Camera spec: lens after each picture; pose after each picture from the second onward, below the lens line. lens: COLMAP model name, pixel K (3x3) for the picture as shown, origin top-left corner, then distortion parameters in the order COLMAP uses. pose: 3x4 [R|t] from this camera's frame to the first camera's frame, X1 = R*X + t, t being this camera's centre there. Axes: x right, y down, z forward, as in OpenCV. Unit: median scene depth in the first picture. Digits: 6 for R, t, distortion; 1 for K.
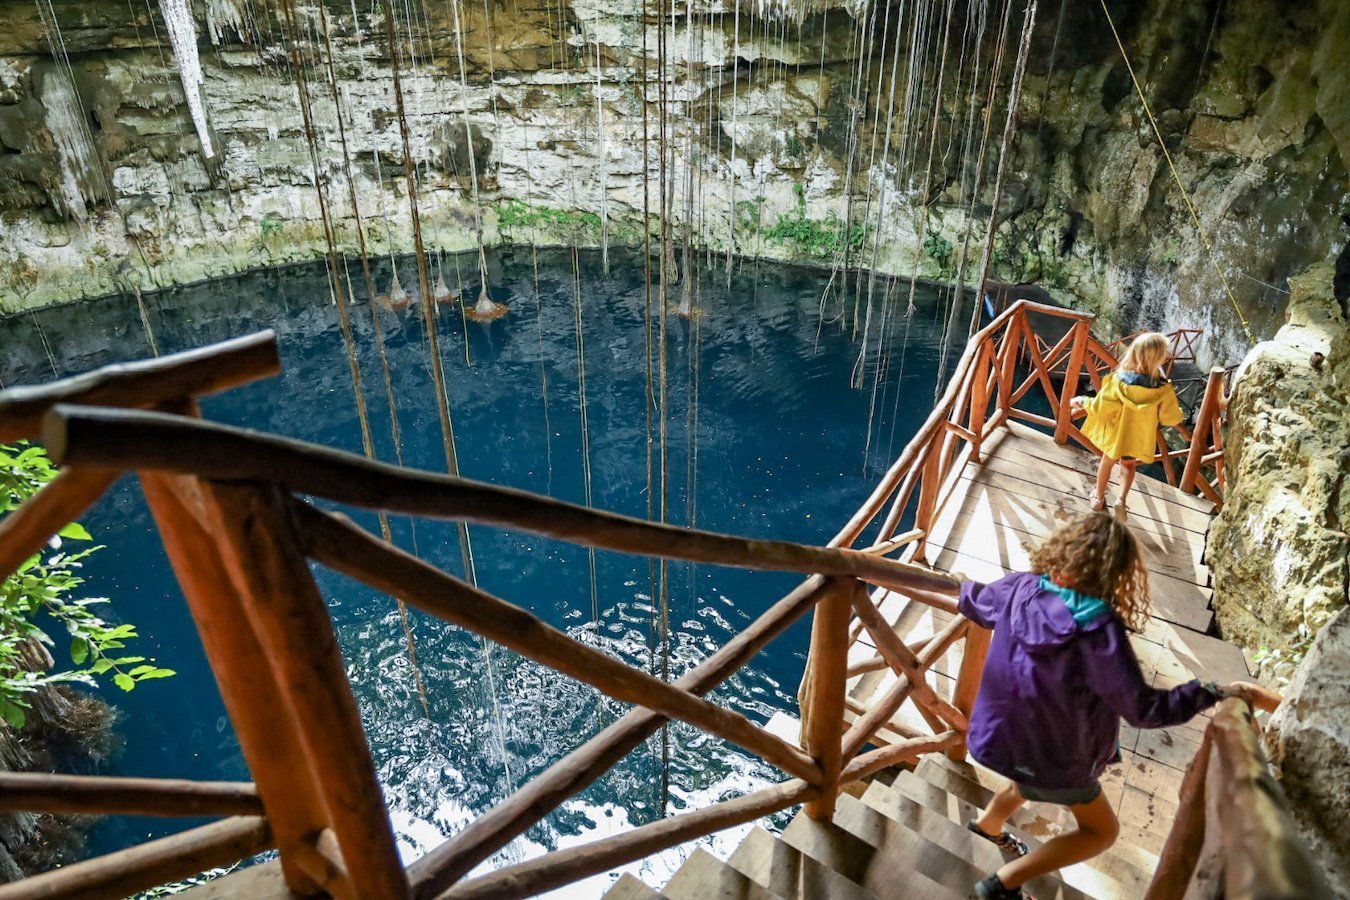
lens RADIAL K [[936.8, 0, 676.6], [0, 936.8, 457.6], [0, 0, 1]] dist [-0.095484, 0.065147]
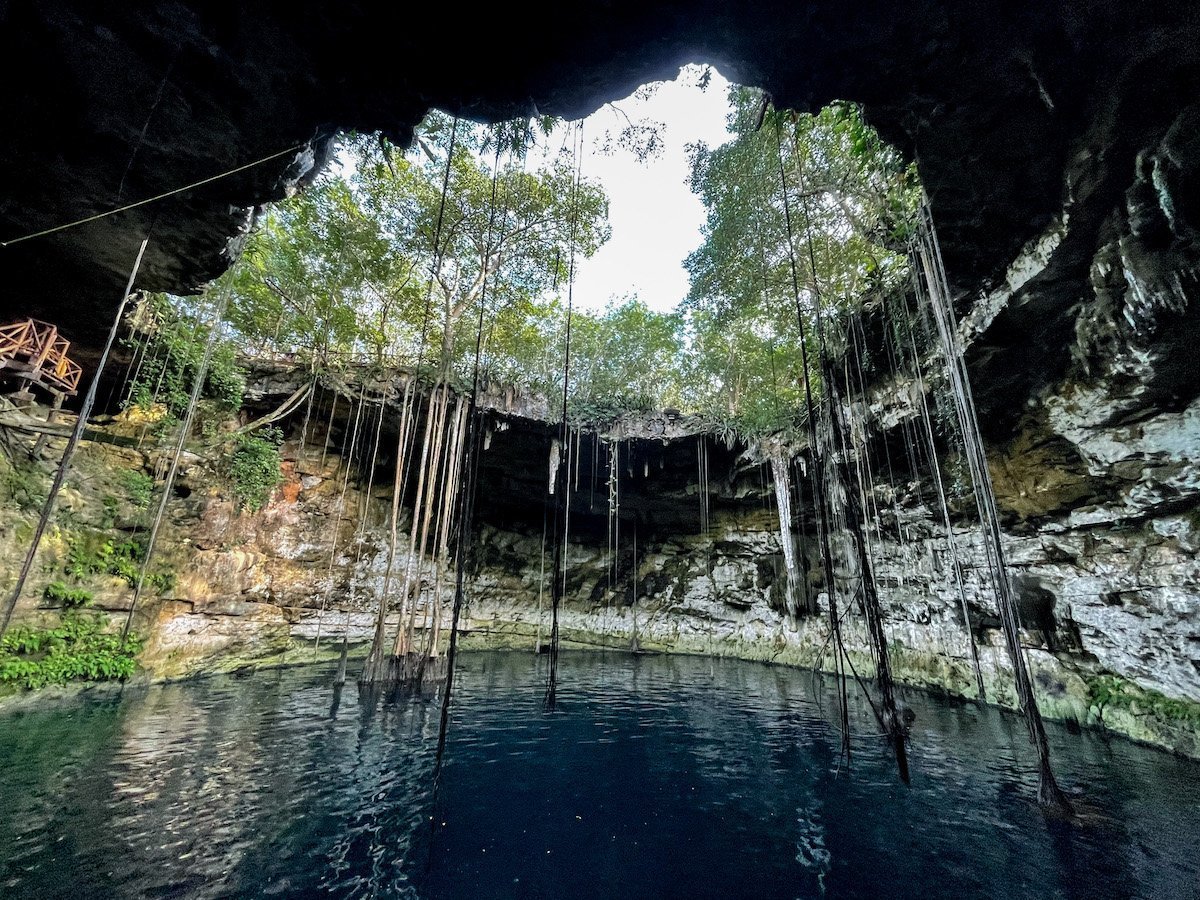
lens RADIAL K [[480.7, 0, 601.8], [0, 480.7, 446.2], [0, 0, 1]] dist [-0.015448, -0.000014]
pose [[-0.091554, -0.307618, -0.947095, 0.349258], [-0.550878, 0.807949, -0.209170, -0.112540], [0.829549, 0.502583, -0.243431, 0.673875]]
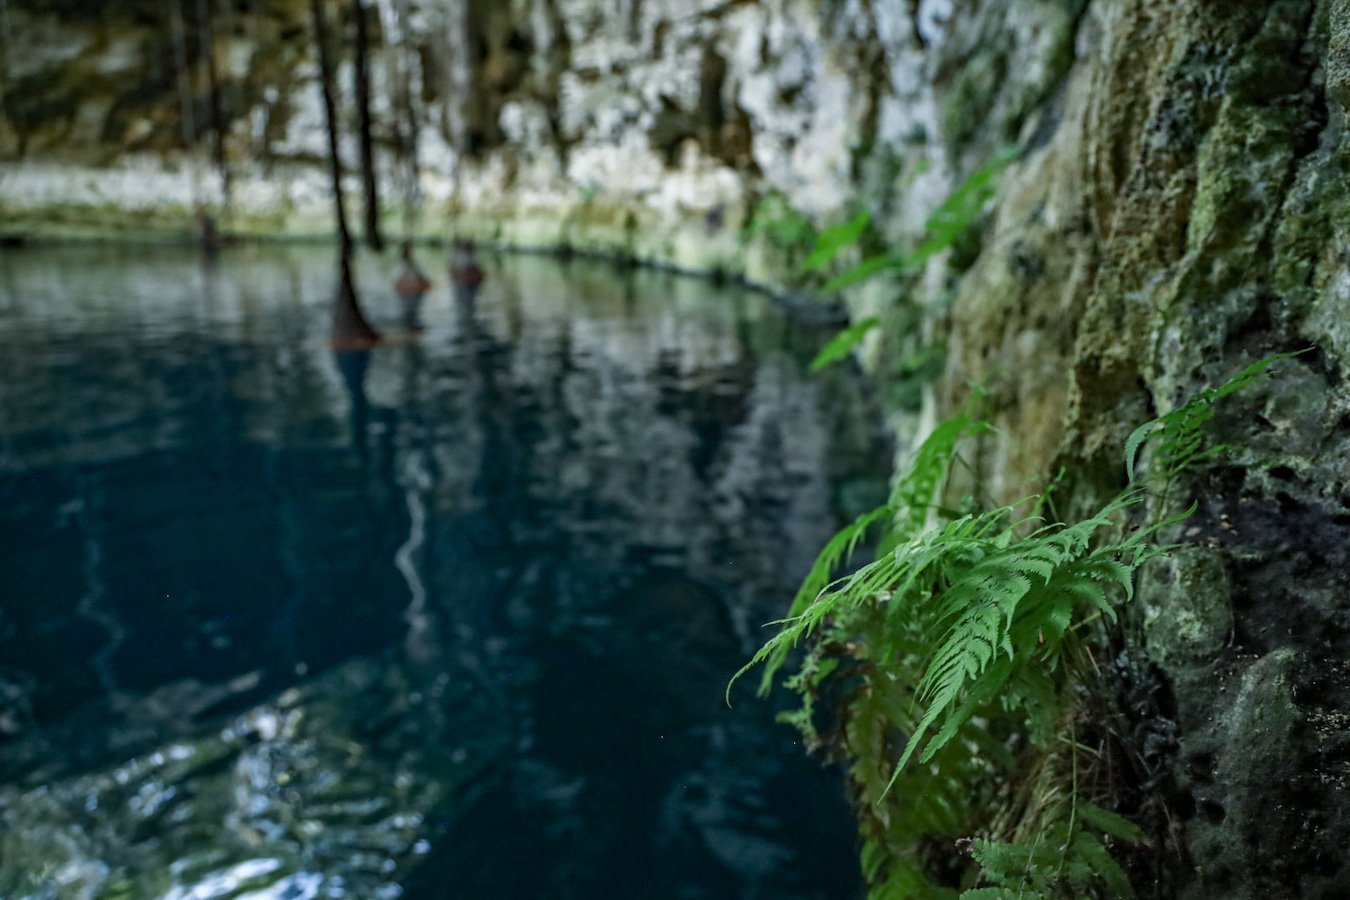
lens RADIAL K [[936.8, 0, 676.6], [0, 936.8, 457.6], [0, 0, 1]] dist [-0.095484, 0.065147]
pose [[0.201711, 0.263755, -0.943264, 0.345931], [-0.530143, 0.839189, 0.121286, -0.205640], [0.823566, 0.475600, 0.309101, 0.936996]]
